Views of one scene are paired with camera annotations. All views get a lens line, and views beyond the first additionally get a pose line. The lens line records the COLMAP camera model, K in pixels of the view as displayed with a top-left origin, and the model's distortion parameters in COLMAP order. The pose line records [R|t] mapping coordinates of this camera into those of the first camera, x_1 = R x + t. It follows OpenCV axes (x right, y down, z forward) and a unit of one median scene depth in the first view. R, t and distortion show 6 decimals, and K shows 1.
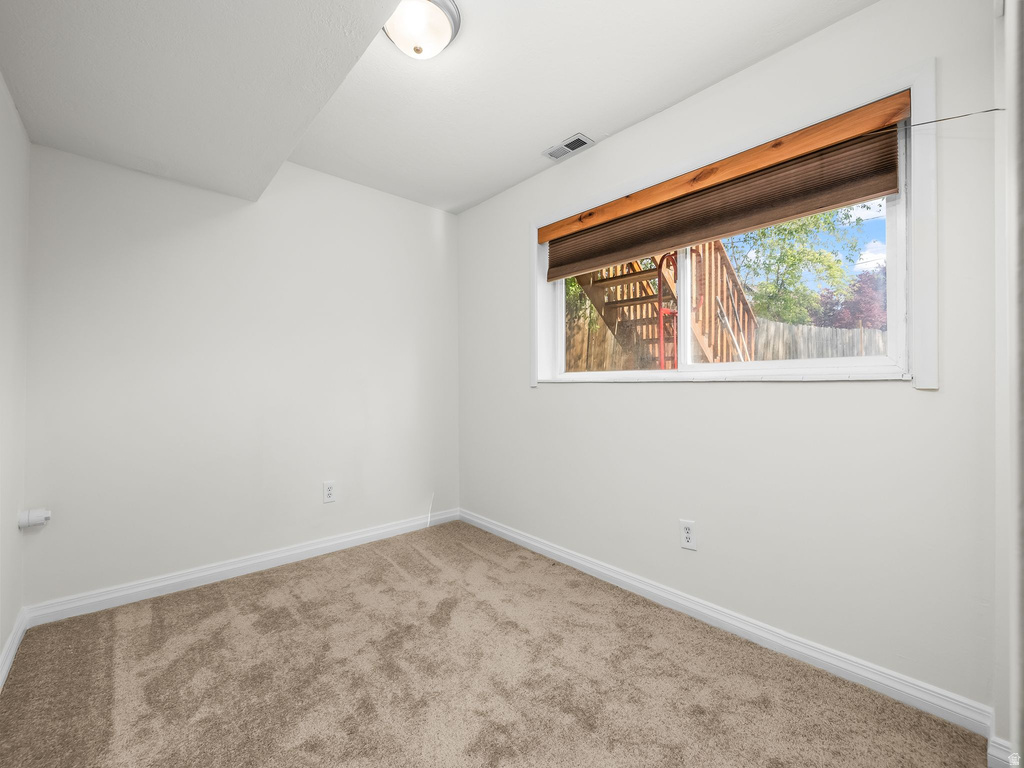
lens RADIAL K [[433.2, 0, 516.0], [0, 433.2, 384.4], [0, 0, 1]] dist [-0.000572, -0.000465]
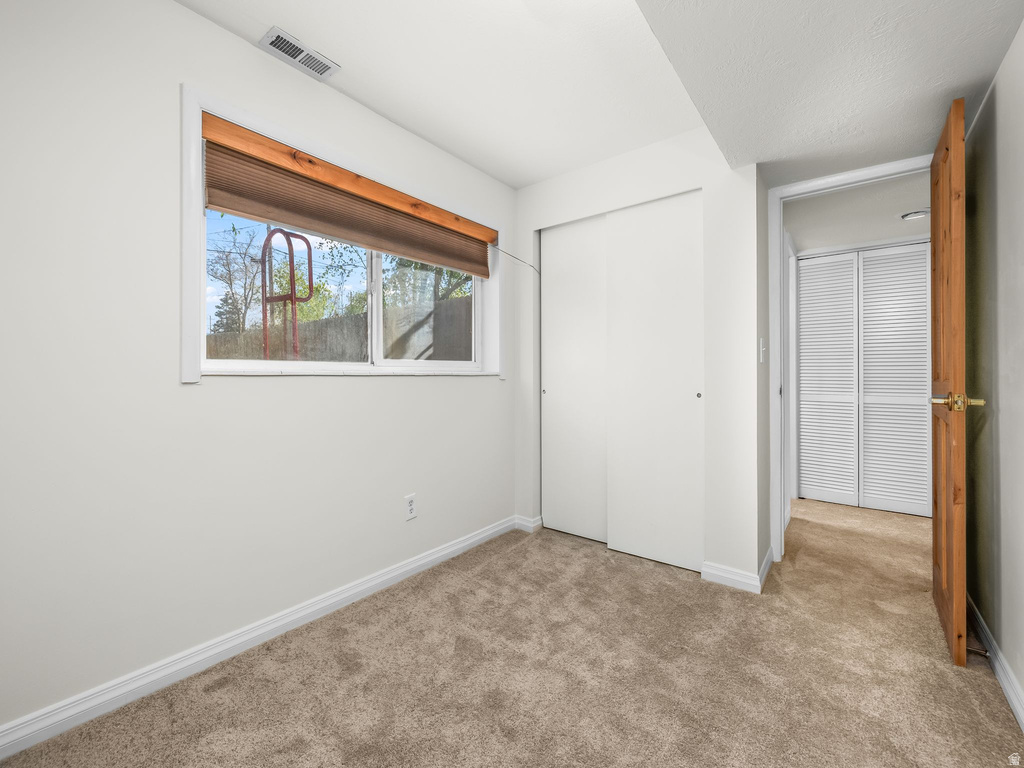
lens RADIAL K [[433.2, 0, 515.4], [0, 433.2, 376.9], [0, 0, 1]] dist [-0.000572, -0.000465]
pose [[-0.180871, 0.003048, 0.983502, -0.713255], [0.007254, 0.999972, -0.001765, 0.002219], [-0.983480, 0.006815, -0.180888, 0.833539]]
